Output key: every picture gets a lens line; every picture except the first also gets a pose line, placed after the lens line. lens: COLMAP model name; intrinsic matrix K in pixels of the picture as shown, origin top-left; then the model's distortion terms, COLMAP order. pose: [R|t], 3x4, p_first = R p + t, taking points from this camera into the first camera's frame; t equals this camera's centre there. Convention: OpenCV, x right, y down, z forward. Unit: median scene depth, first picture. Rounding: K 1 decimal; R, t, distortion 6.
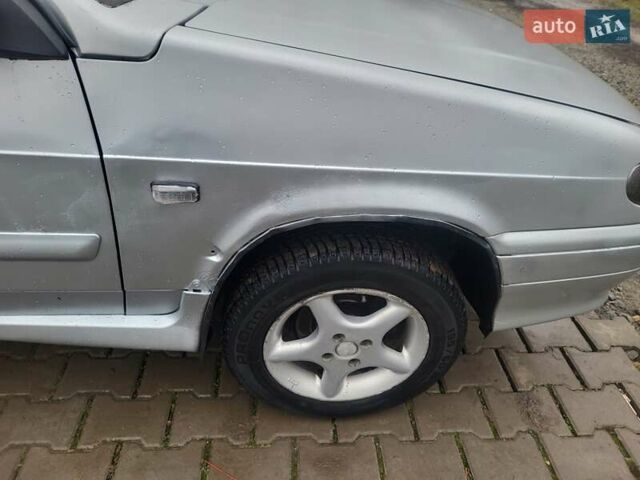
lens RADIAL K [[486.0, 0, 333.2], [0, 486.0, 238.9], [0, 0, 1]] dist [0.046681, -0.054331]
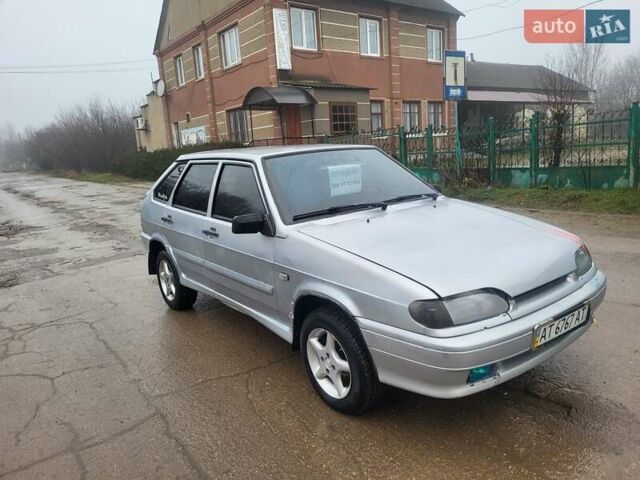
lens RADIAL K [[486.0, 0, 333.2], [0, 486.0, 238.9], [0, 0, 1]] dist [0.046681, -0.054331]
pose [[0.539263, 0.062670, -0.839802, 2.402746], [-0.387553, 0.903821, -0.181413, 0.133894], [0.747661, 0.423297, 0.511685, -0.495202]]
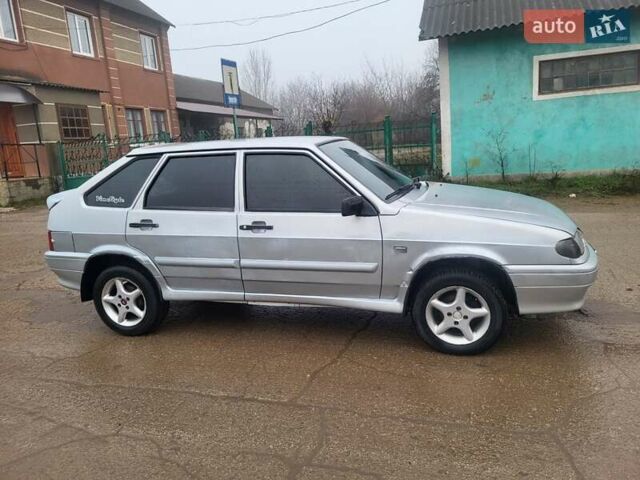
lens RADIAL K [[486.0, 0, 333.2], [0, 486.0, 238.9], [0, 0, 1]] dist [0.046681, -0.054331]
pose [[0.930278, -0.047030, -0.363829, 0.480598], [-0.094943, 0.927096, -0.362601, 1.083304], [0.354357, 0.371862, 0.857992, -2.088330]]
